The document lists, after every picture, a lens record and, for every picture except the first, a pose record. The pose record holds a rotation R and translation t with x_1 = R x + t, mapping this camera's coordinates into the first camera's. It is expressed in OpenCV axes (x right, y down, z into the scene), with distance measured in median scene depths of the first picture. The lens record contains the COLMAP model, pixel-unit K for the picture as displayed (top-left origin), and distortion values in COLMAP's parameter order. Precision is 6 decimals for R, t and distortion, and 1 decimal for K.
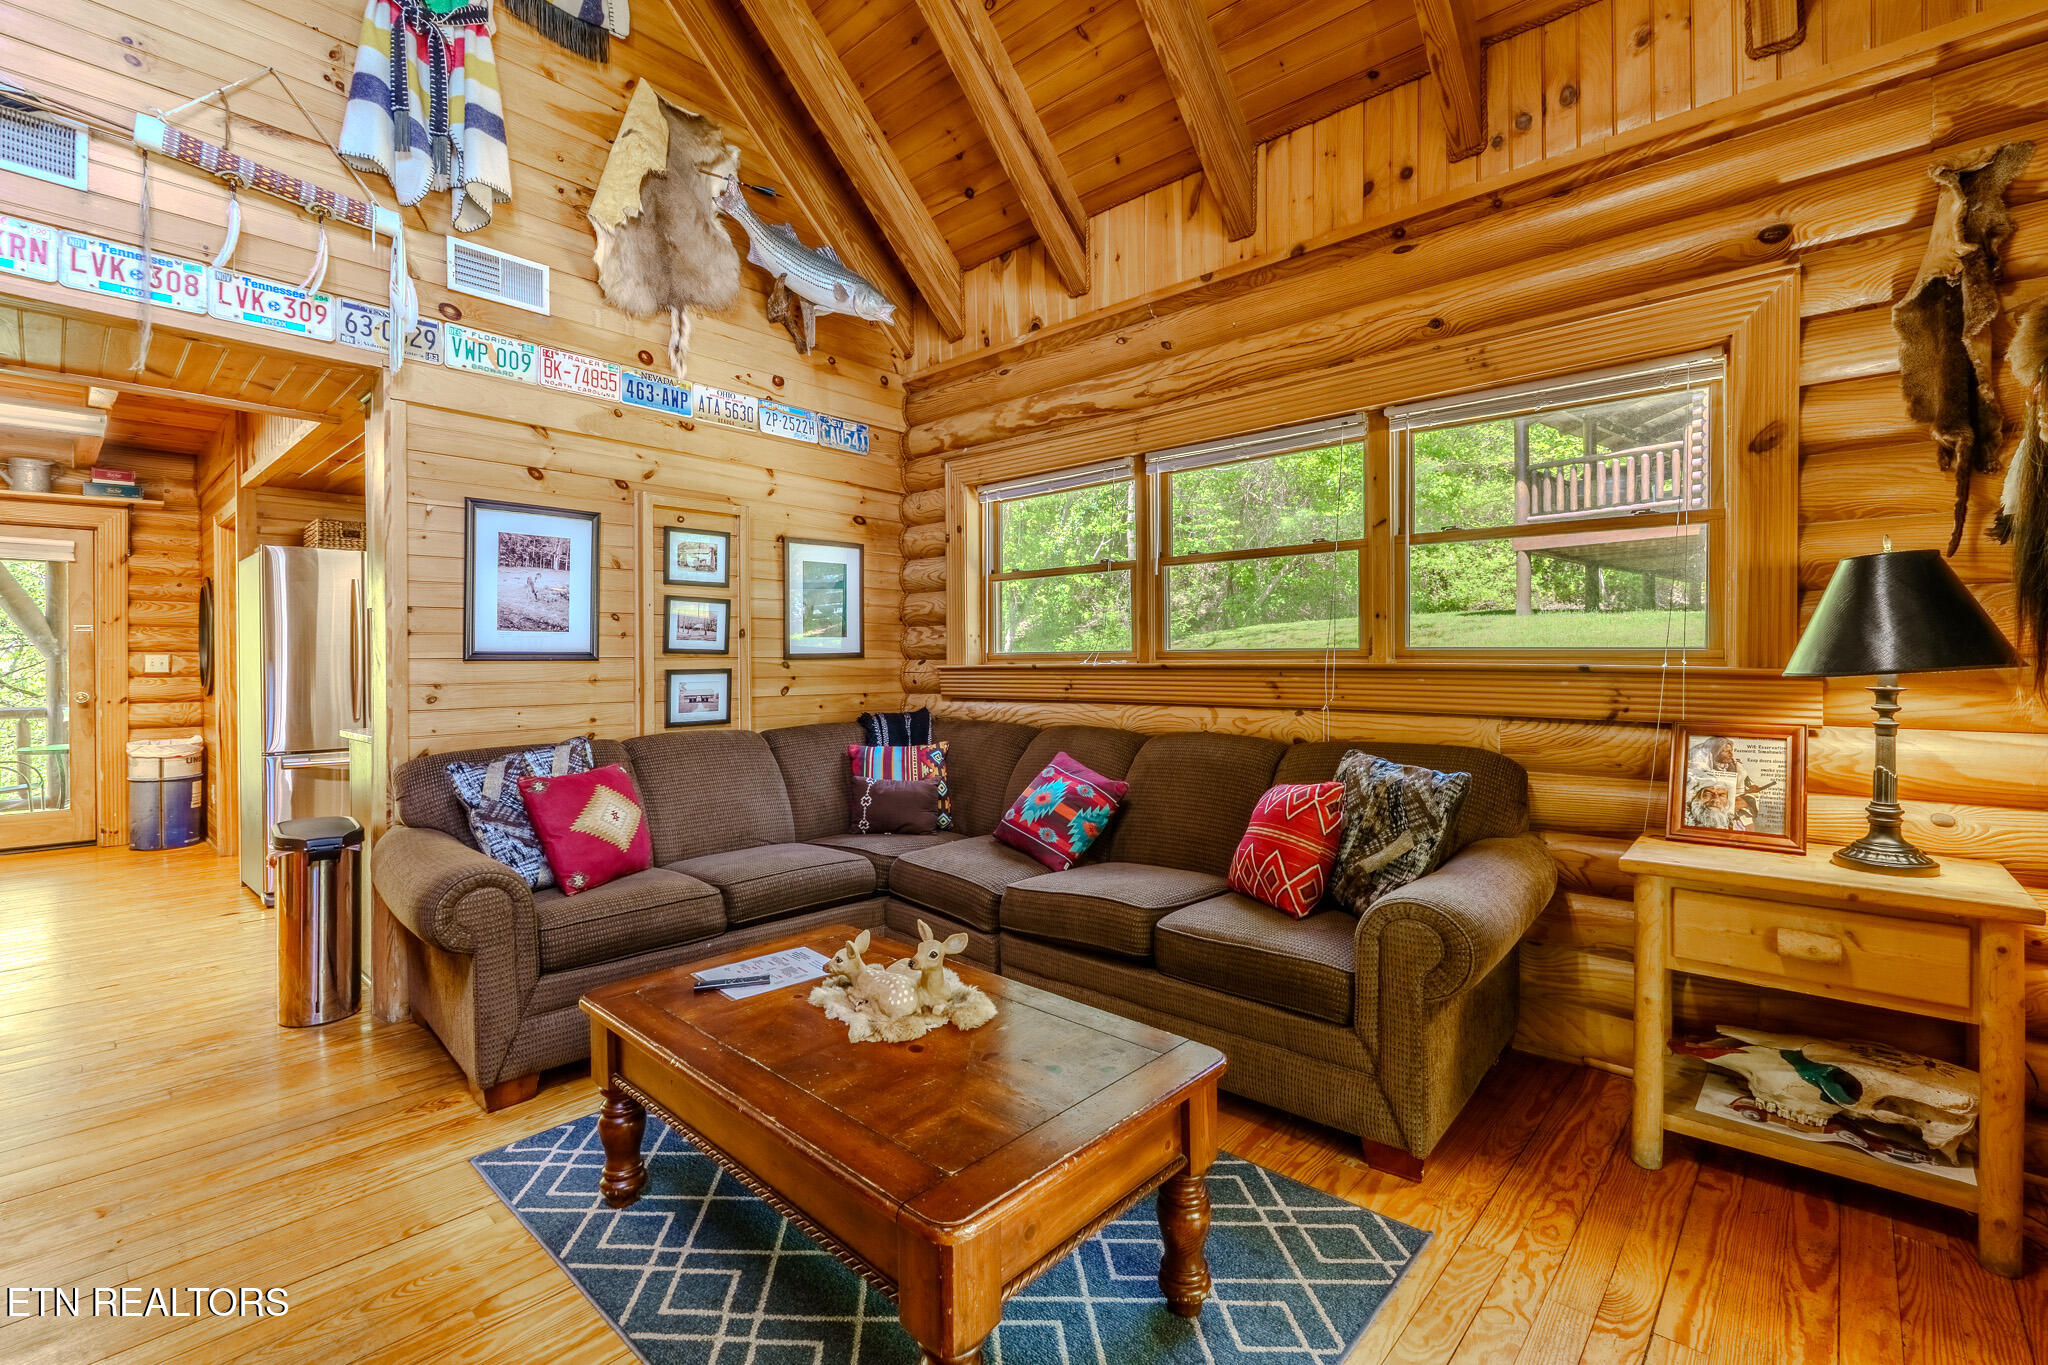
lens RADIAL K [[907.4, 0, 1024.1], [0, 907.4, 668.9], [0, 0, 1]] dist [-0.004182, 0.000601]
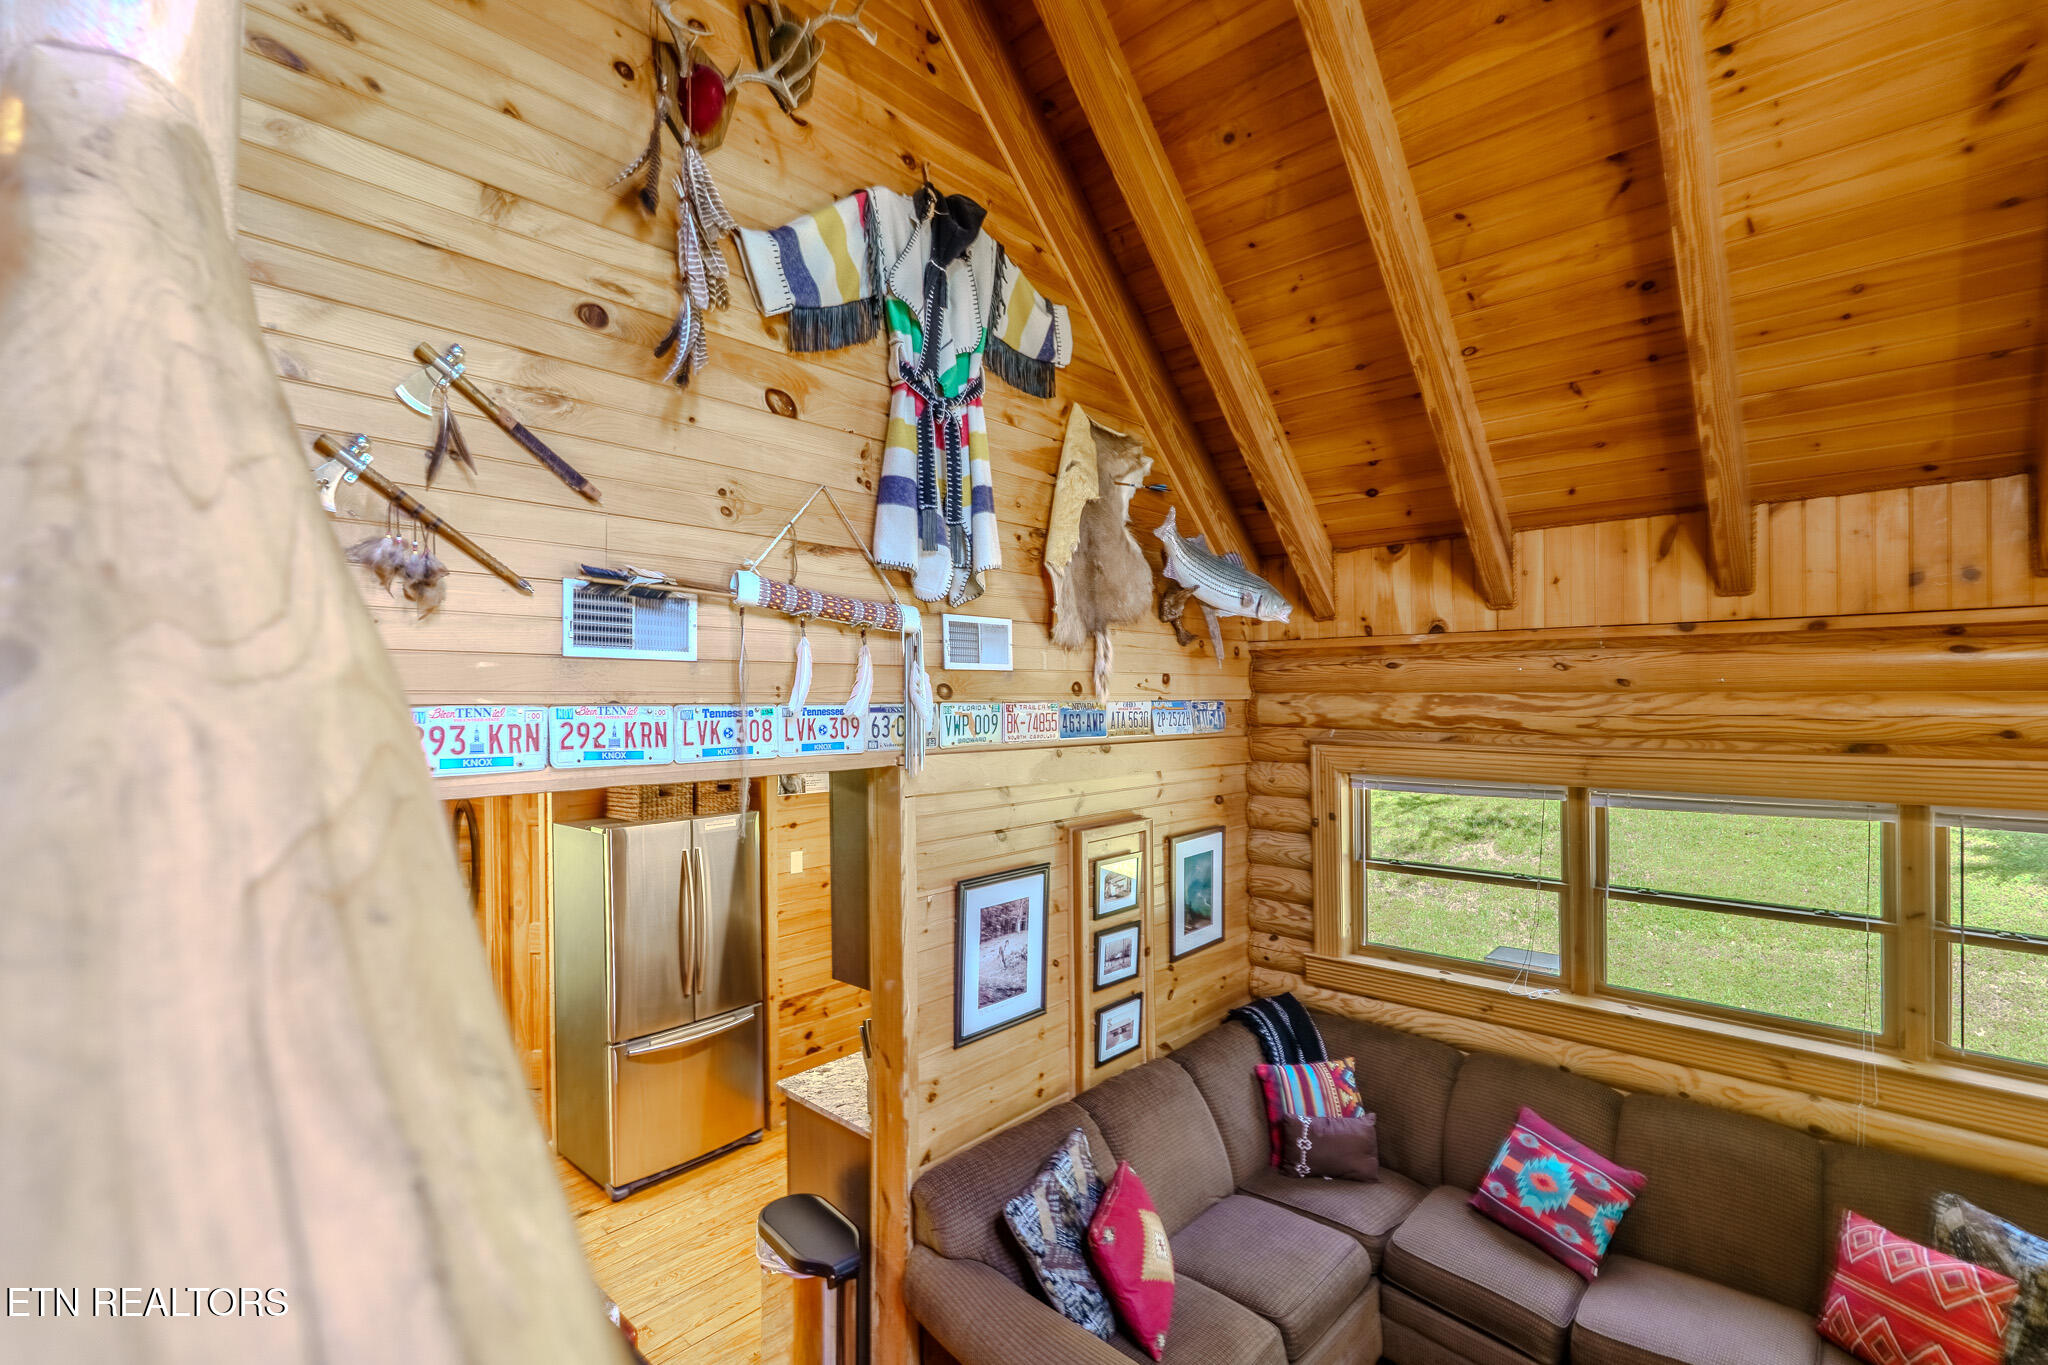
lens RADIAL K [[907.4, 0, 1050.4], [0, 907.4, 707.6], [0, 0, 1]] dist [-0.004182, 0.000601]
pose [[0.999997, -0.002222, 0.000271, -0.475653], [0.002223, 0.999992, -0.003178, -0.341002], [-0.000264, 0.003179, 0.999995, 0.028927]]
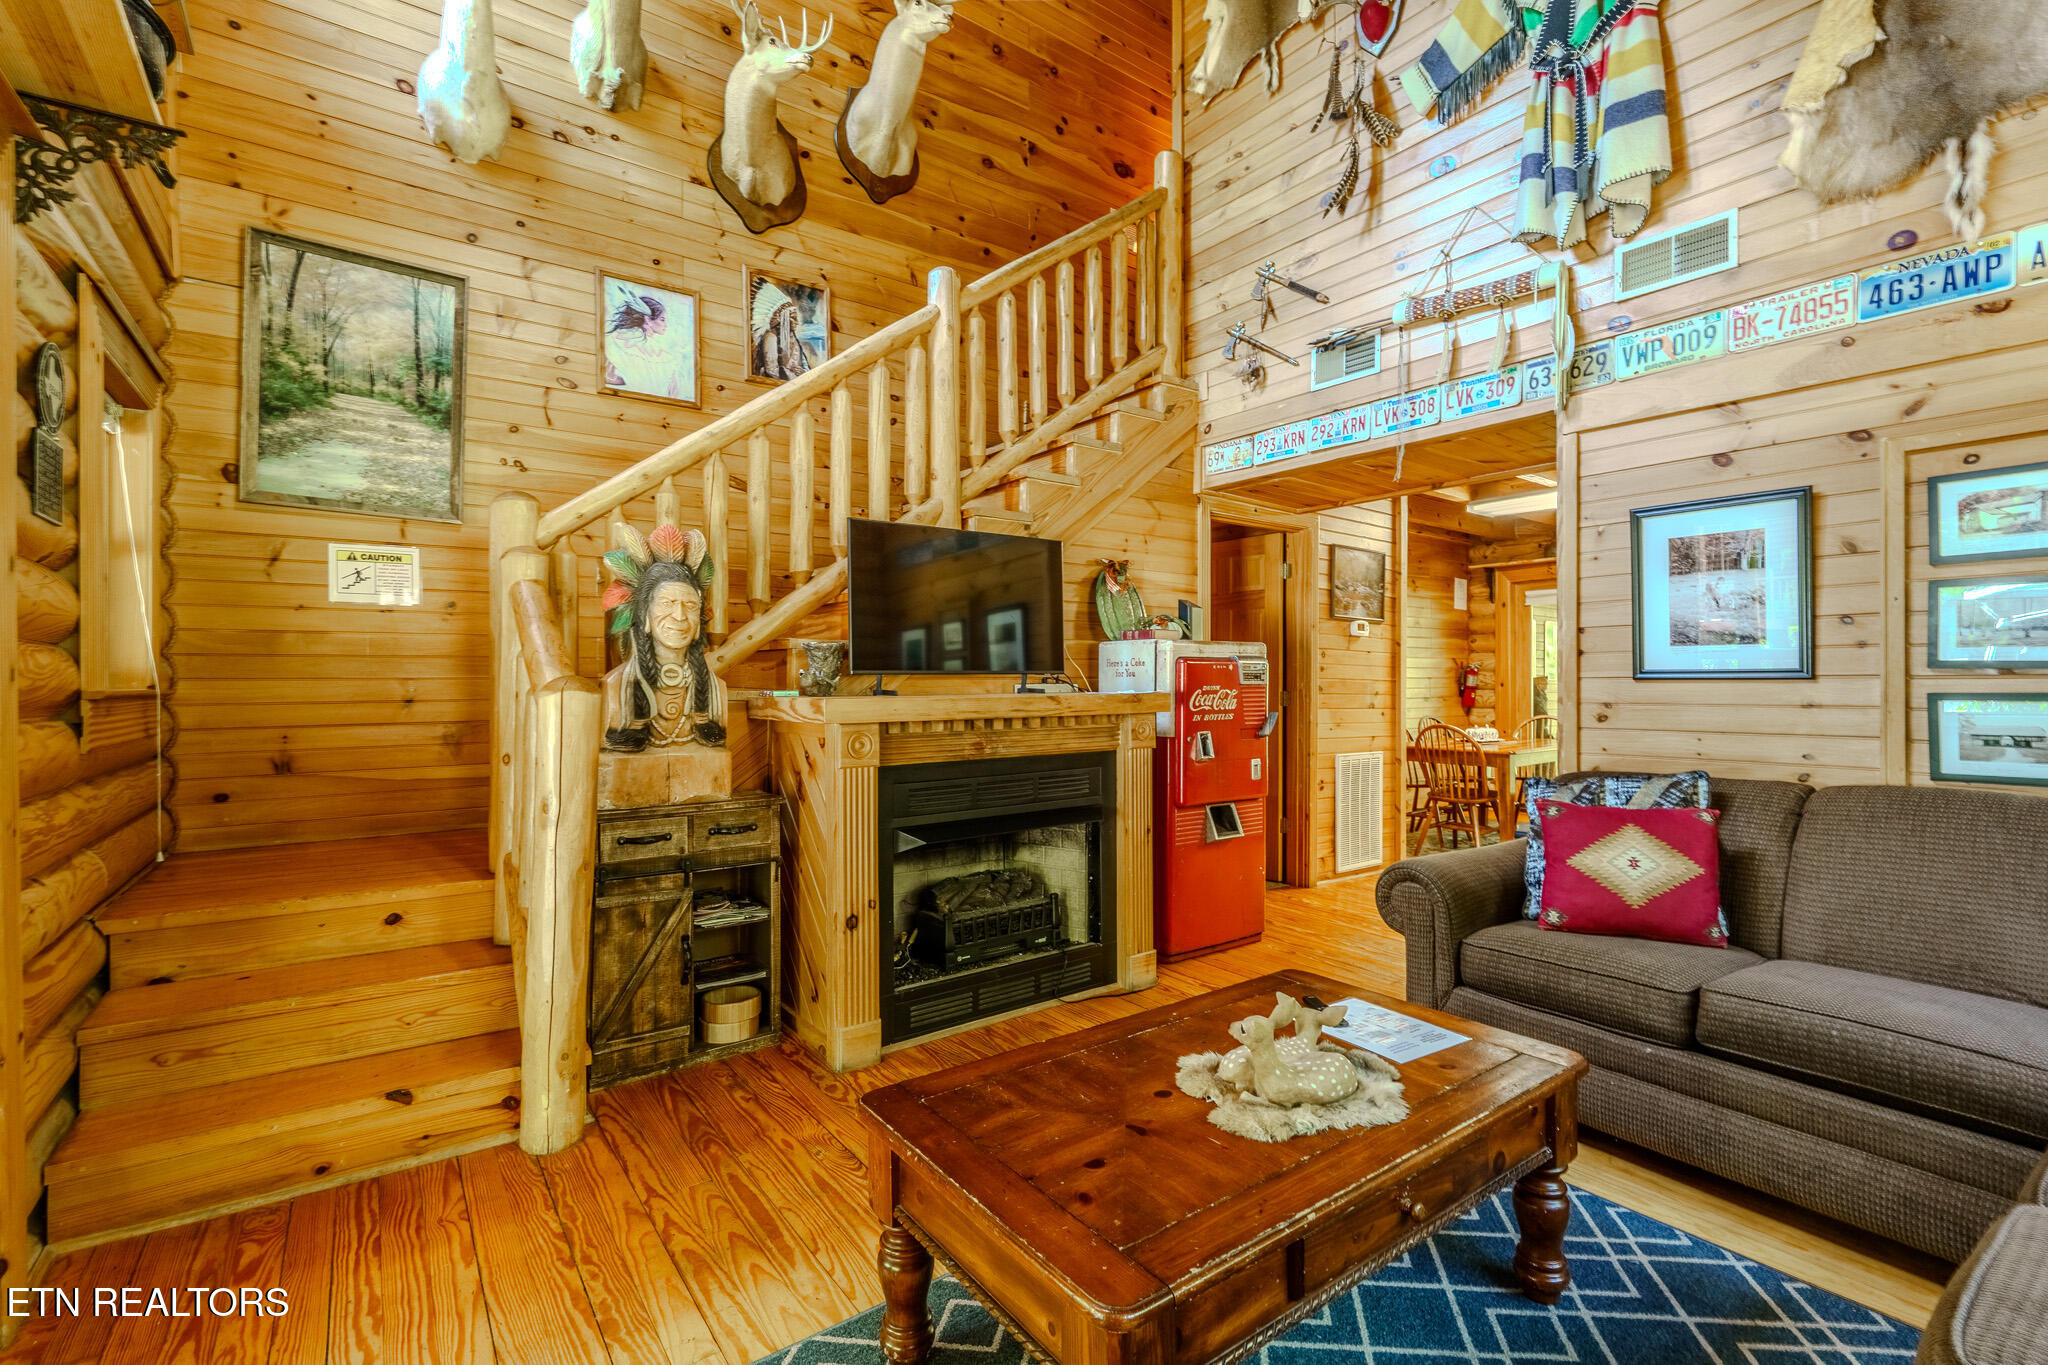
lens RADIAL K [[907.4, 0, 1025.3], [0, 907.4, 677.7], [0, 0, 1]] dist [-0.004182, 0.000601]
pose [[-0.188840, -0.001138, -0.982007, 0.410411], [-0.003903, 0.999992, -0.000408, -0.007760], [0.982000, 0.003756, -0.188843, 0.505145]]
